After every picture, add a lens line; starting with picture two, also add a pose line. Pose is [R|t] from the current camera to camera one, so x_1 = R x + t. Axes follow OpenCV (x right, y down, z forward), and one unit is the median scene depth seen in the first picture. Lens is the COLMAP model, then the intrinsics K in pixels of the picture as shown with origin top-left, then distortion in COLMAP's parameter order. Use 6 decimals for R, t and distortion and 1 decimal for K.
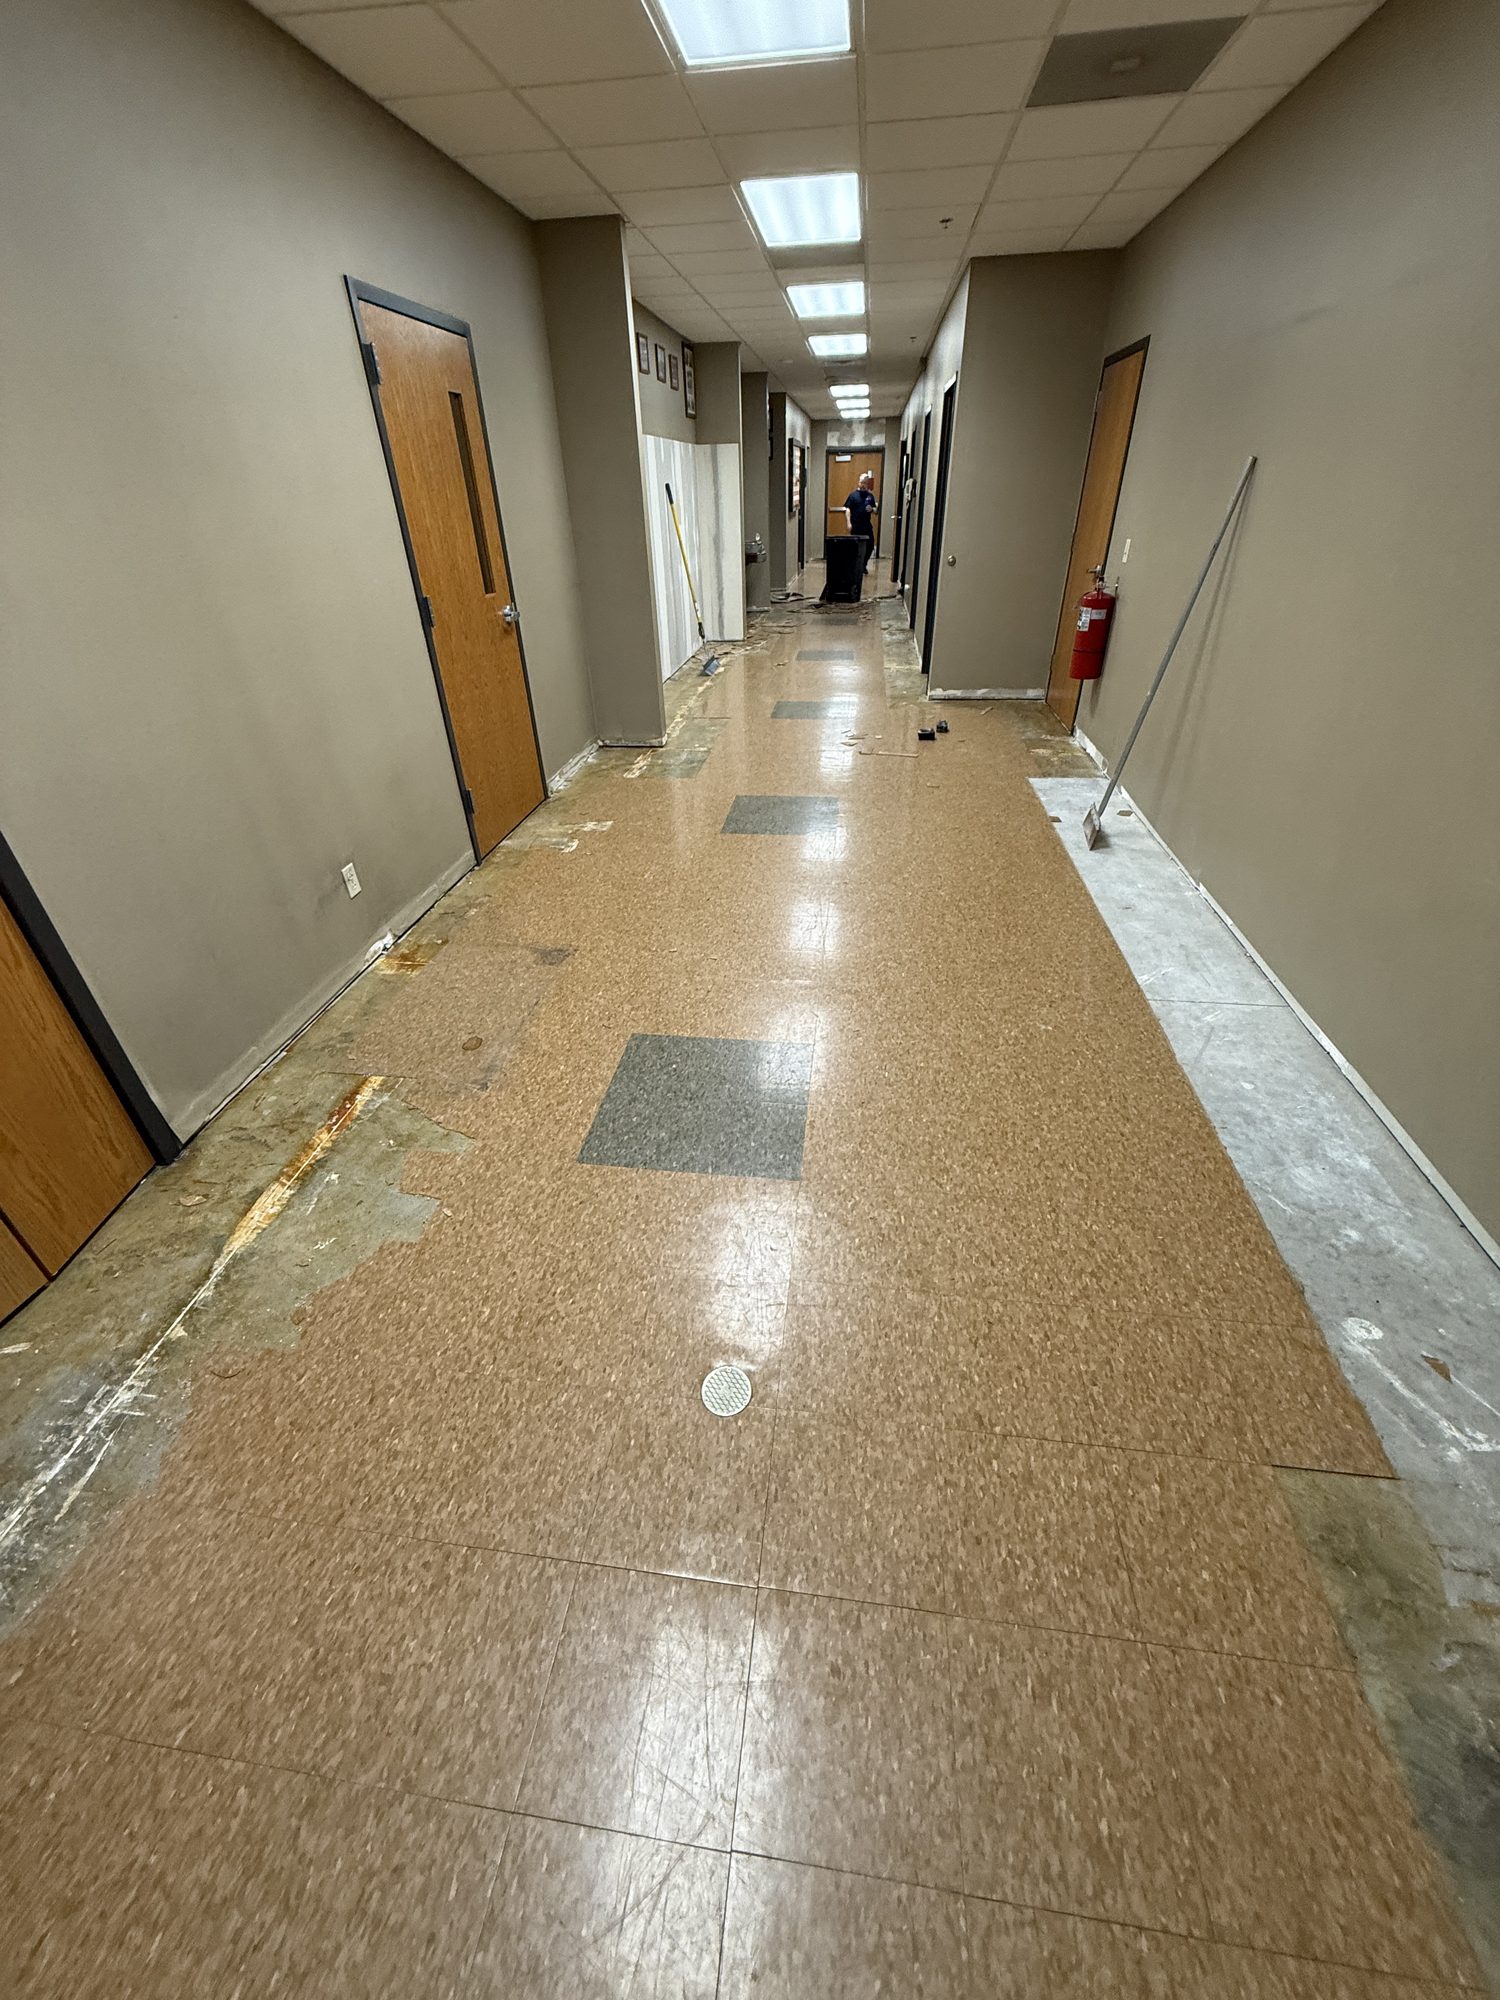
lens RADIAL K [[795.0, 0, 750.0], [0, 795.0, 1000.0], [0, 0, 1]] dist [0.000589, -0.000050]
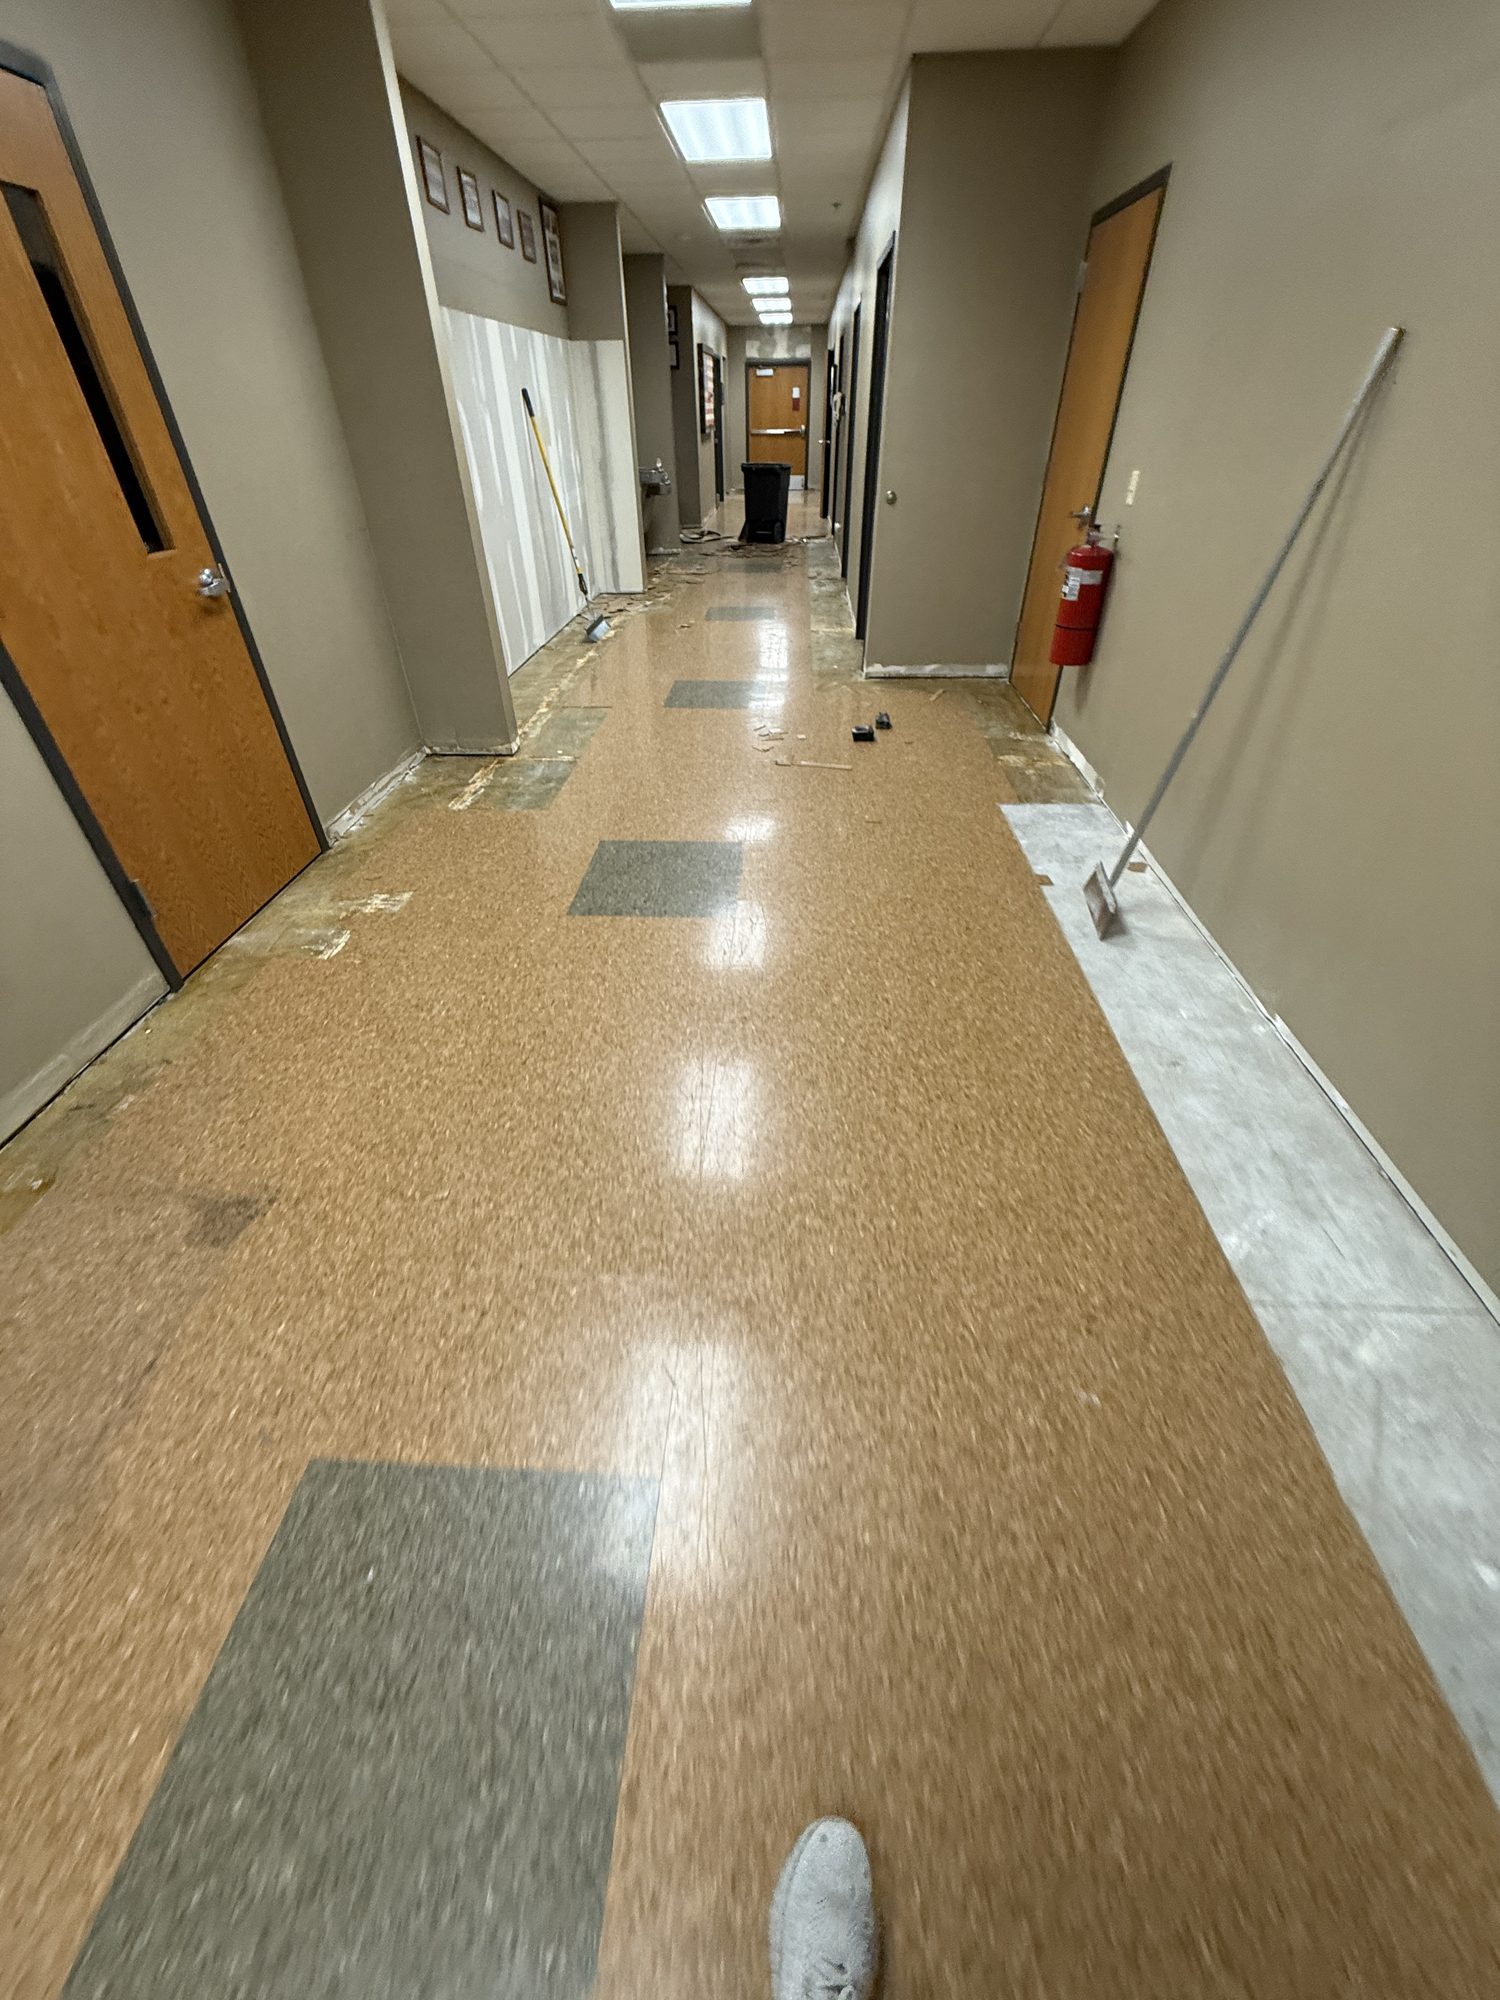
lens RADIAL K [[795.0, 0, 750.0], [0, 795.0, 1000.0], [0, 0, 1]] dist [0.000589, -0.000050]
pose [[0.997096, -0.034420, 0.067937, 0.068663], [0.029896, 0.997337, 0.066516, -0.173371], [-0.070046, -0.064292, 0.995470, 0.299752]]
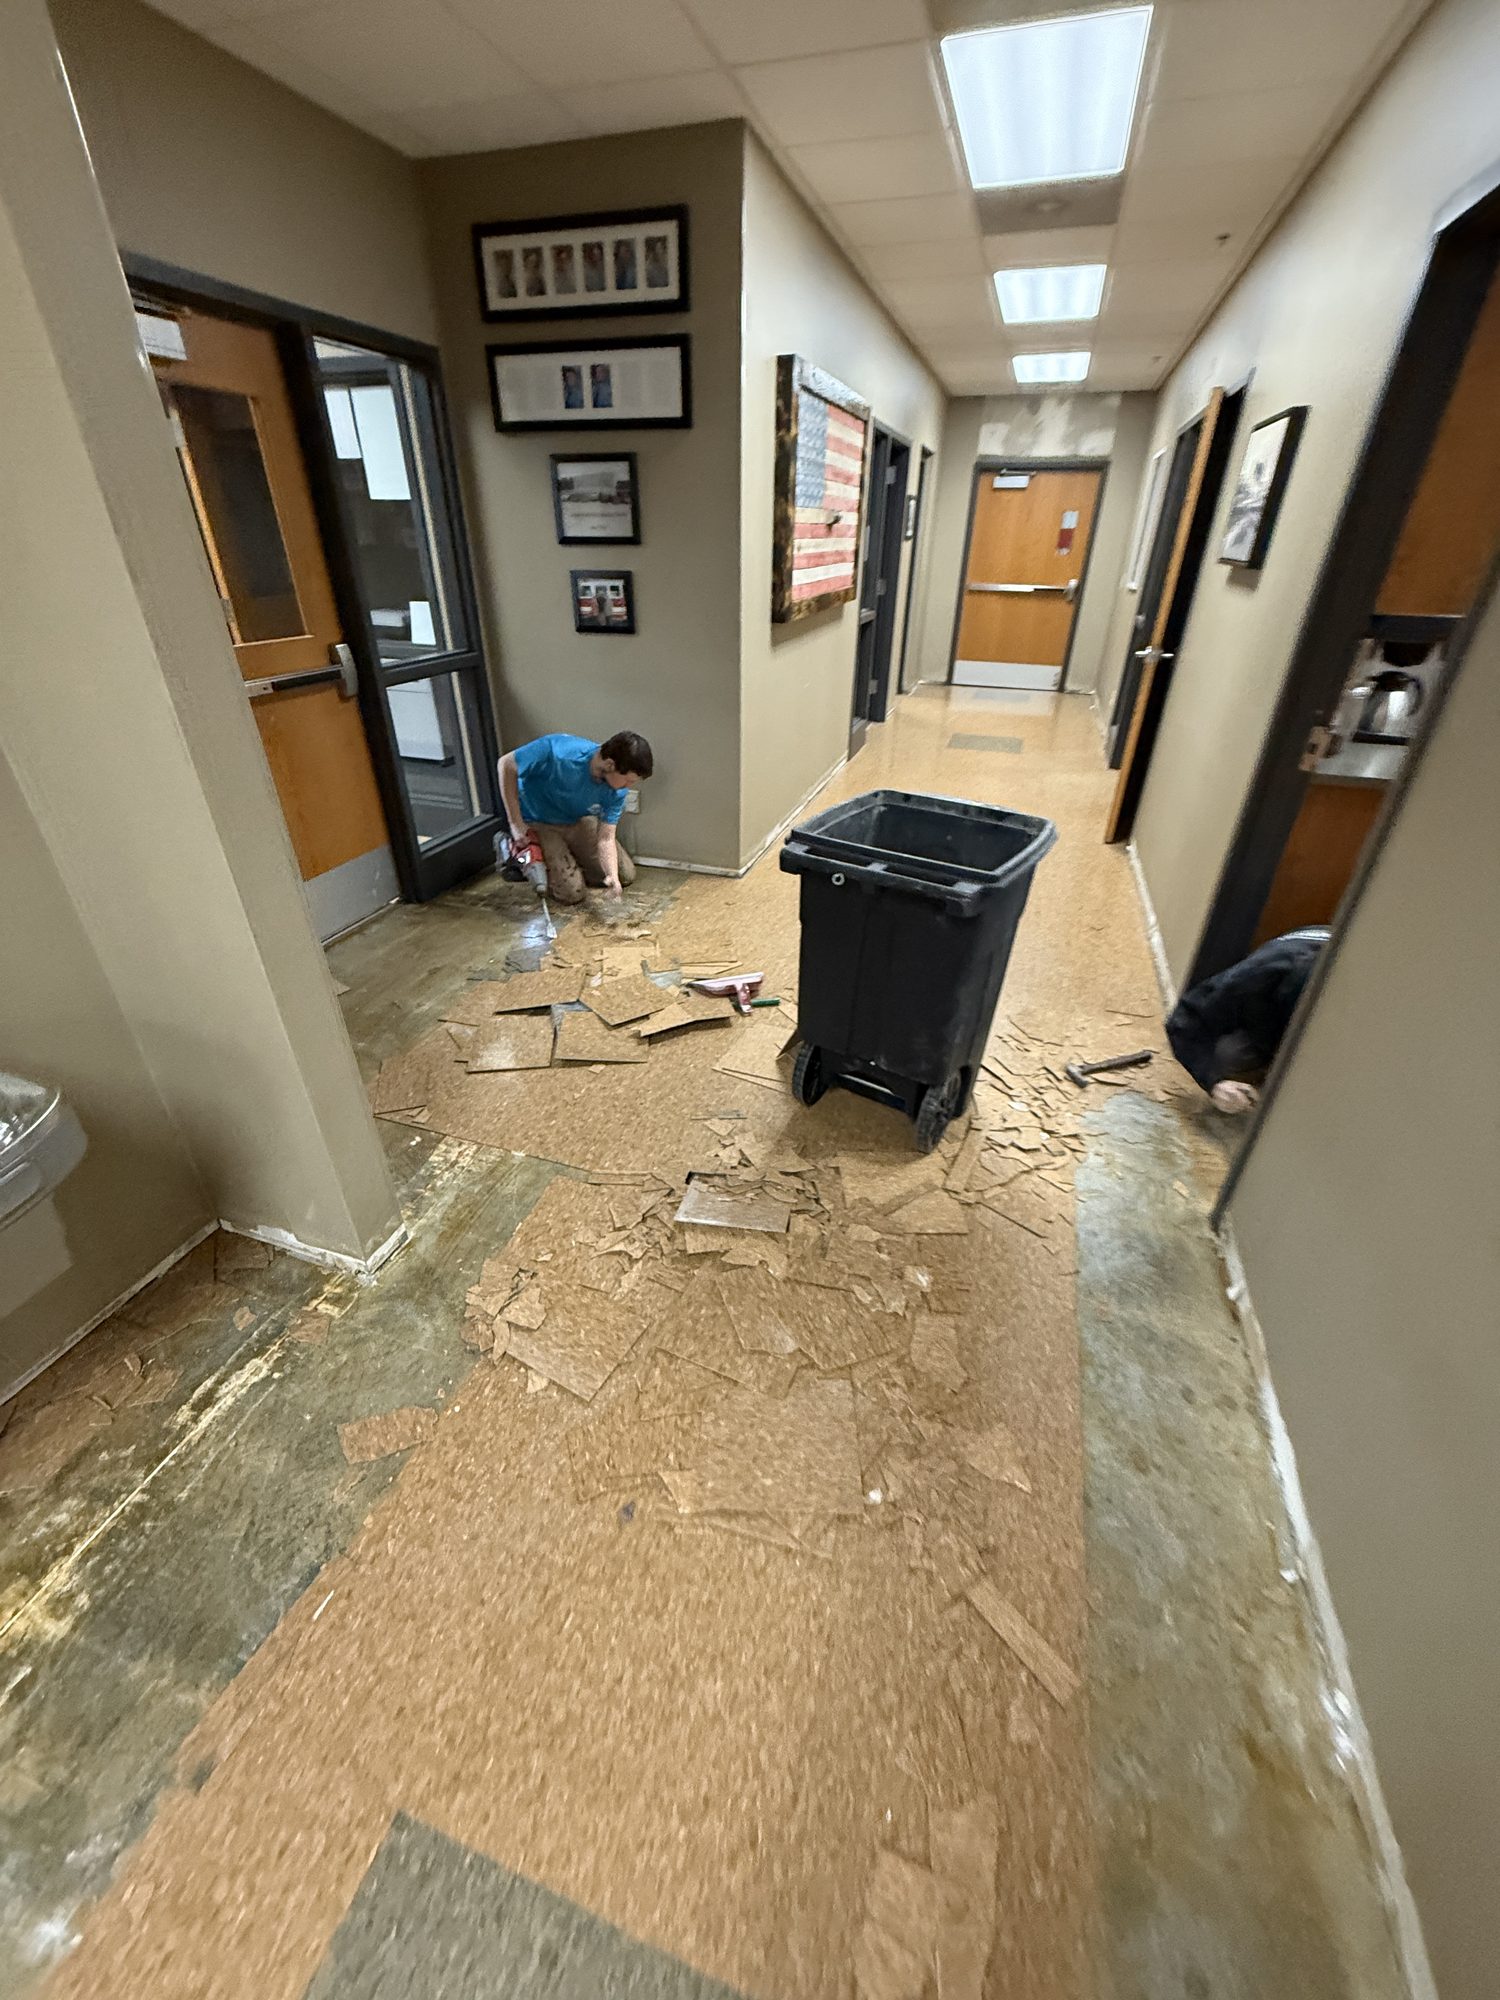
lens RADIAL K [[795.0, 0, 750.0], [0, 795.0, 1000.0], [0, 0, 1]] dist [0.000589, -0.000050]
pose [[0.980416, 0.130569, -0.147430, 0.320614], [-0.136095, 0.990300, -0.027993, -1.480704], [0.142345, 0.047509, 0.988676, 2.269233]]
